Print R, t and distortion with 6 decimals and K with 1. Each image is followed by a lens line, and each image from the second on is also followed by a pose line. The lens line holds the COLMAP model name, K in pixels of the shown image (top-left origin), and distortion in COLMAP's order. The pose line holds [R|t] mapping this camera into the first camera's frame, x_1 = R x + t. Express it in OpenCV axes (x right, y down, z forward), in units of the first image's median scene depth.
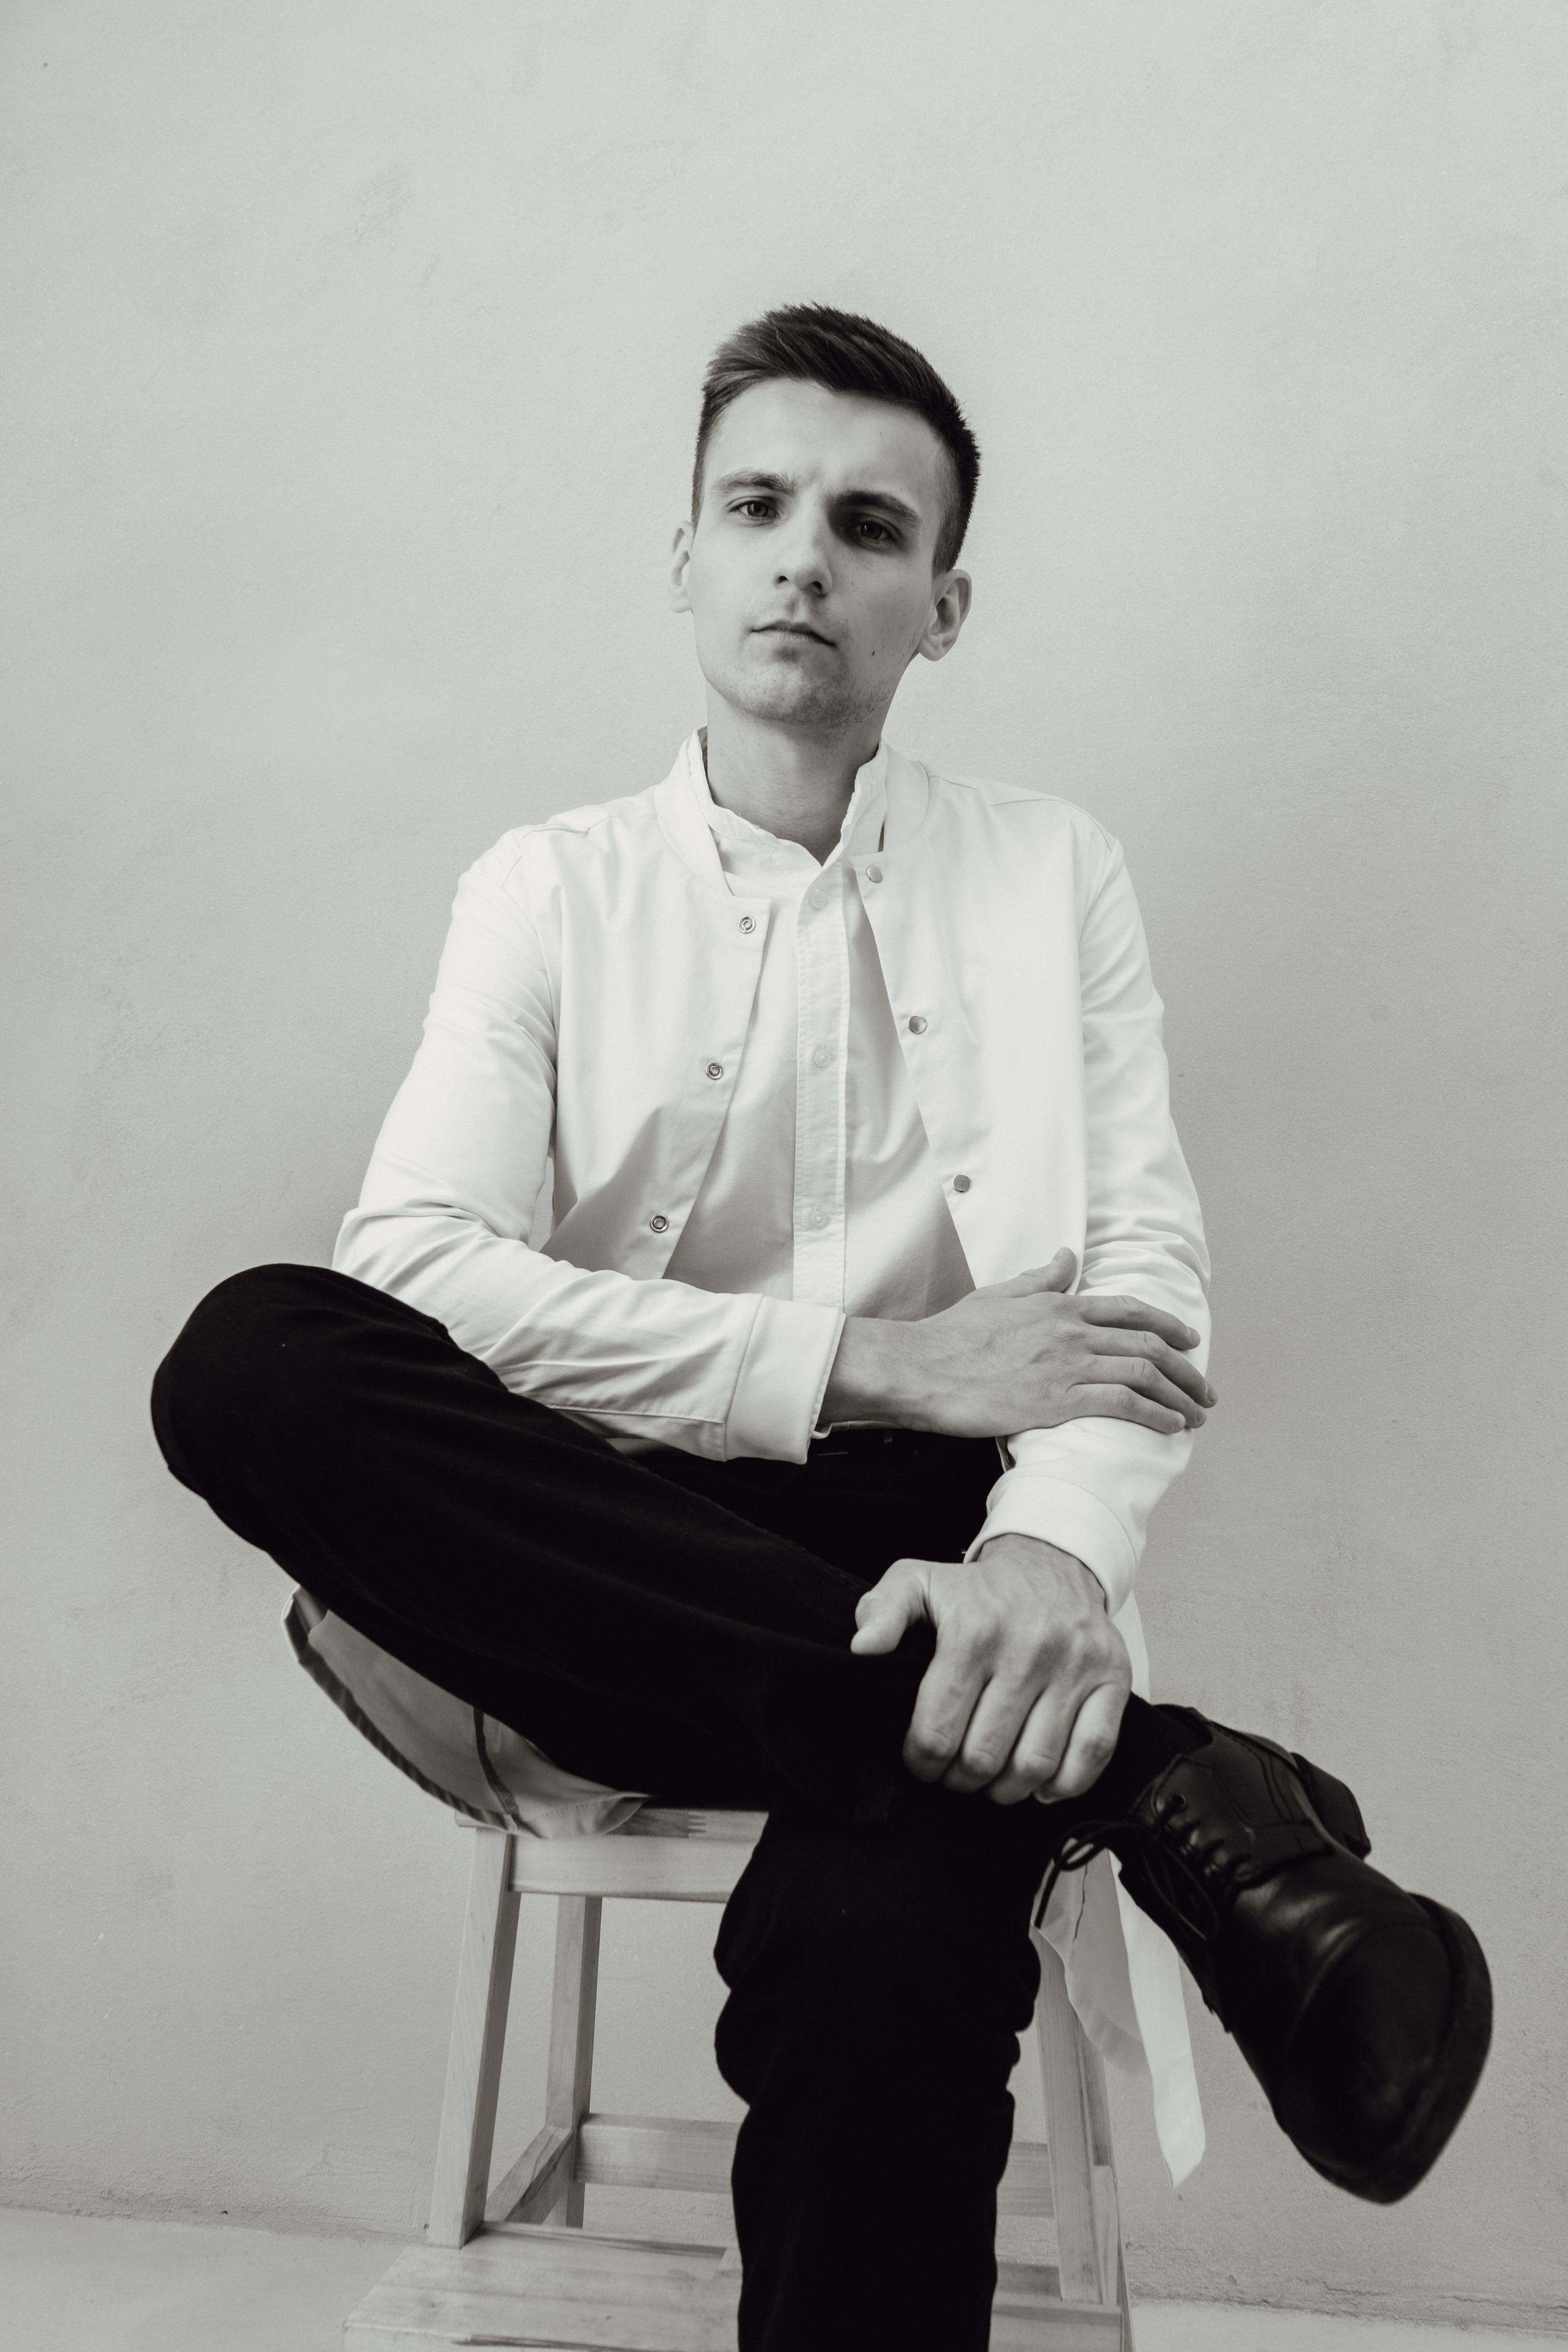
lens RADIAL K [[1846.4, 0, 775.6], [0, 1846.4, 1174.5], [0, 0, 1]] dist [-0.009304, 0.003050]
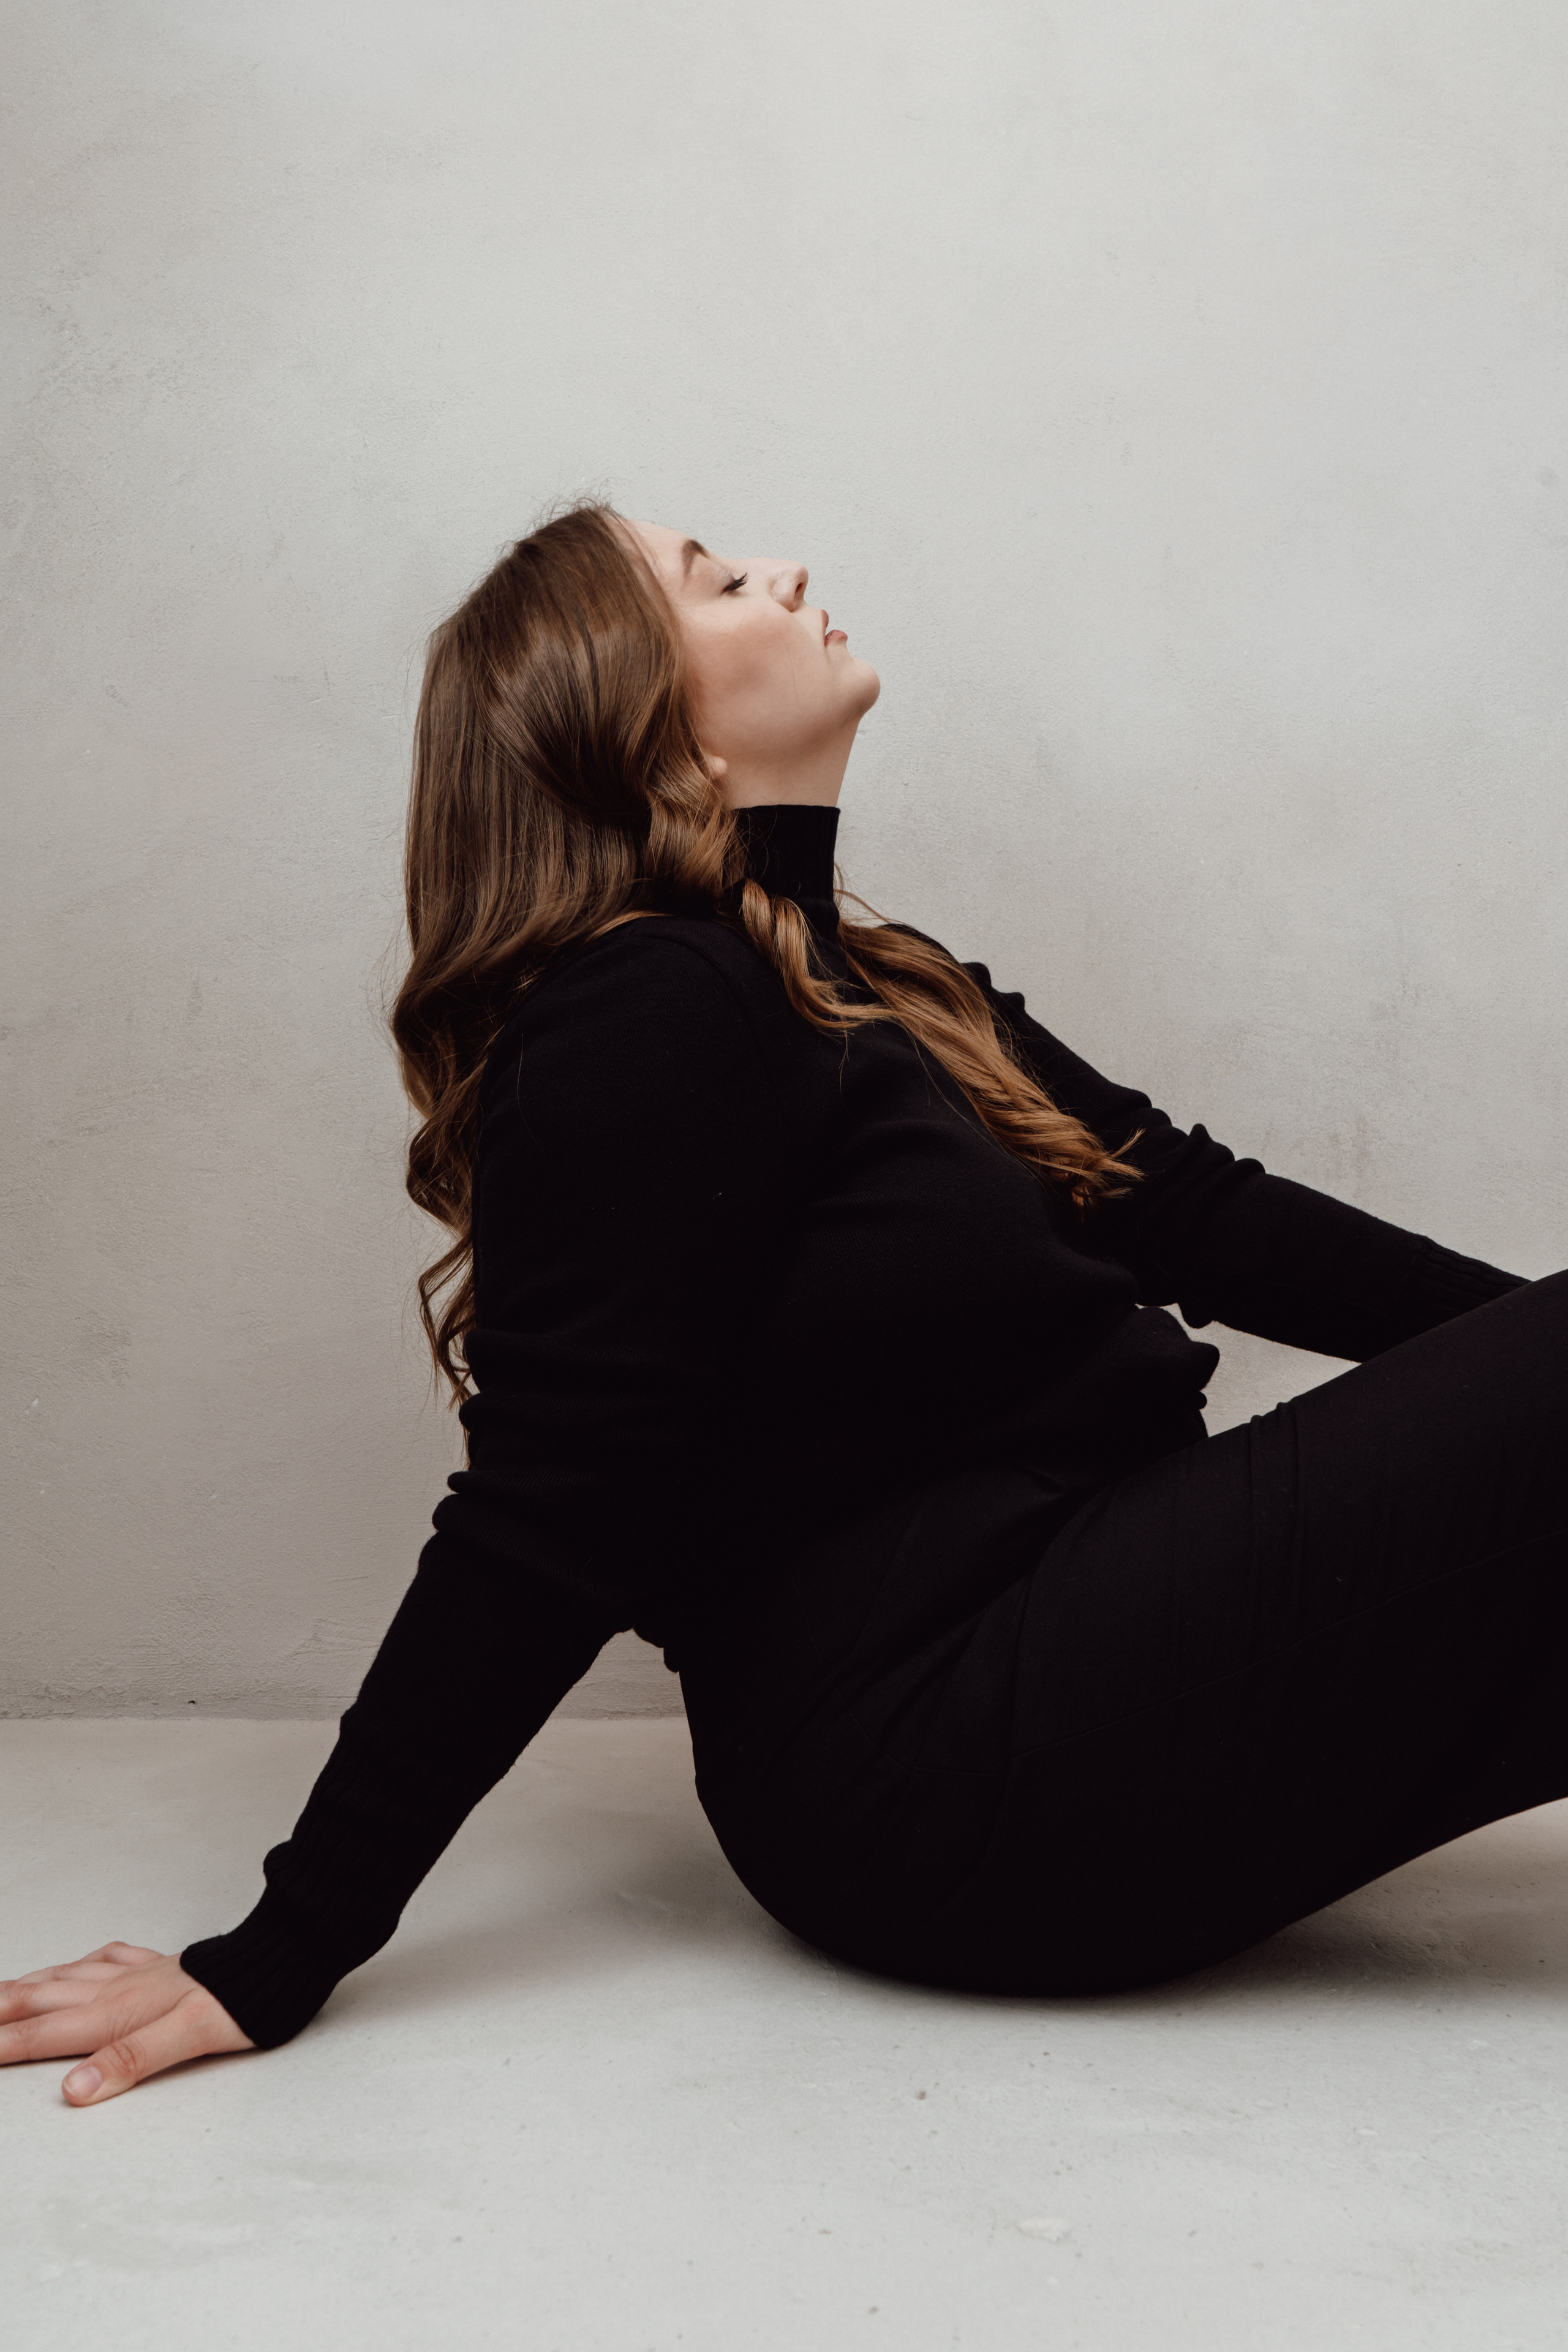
lens RADIAL K [[1846.4, 0, 775.6], [0, 1846.4, 1174.5], [0, 0, 1]] dist [-0.009304, 0.003050]
pose [[0.967841, 0.035357, 0.249067, -0.259812], [-0.048739, 0.997669, 0.047767, 0.259913], [-0.246797, -0.058371, 0.967308, 0.098795]]
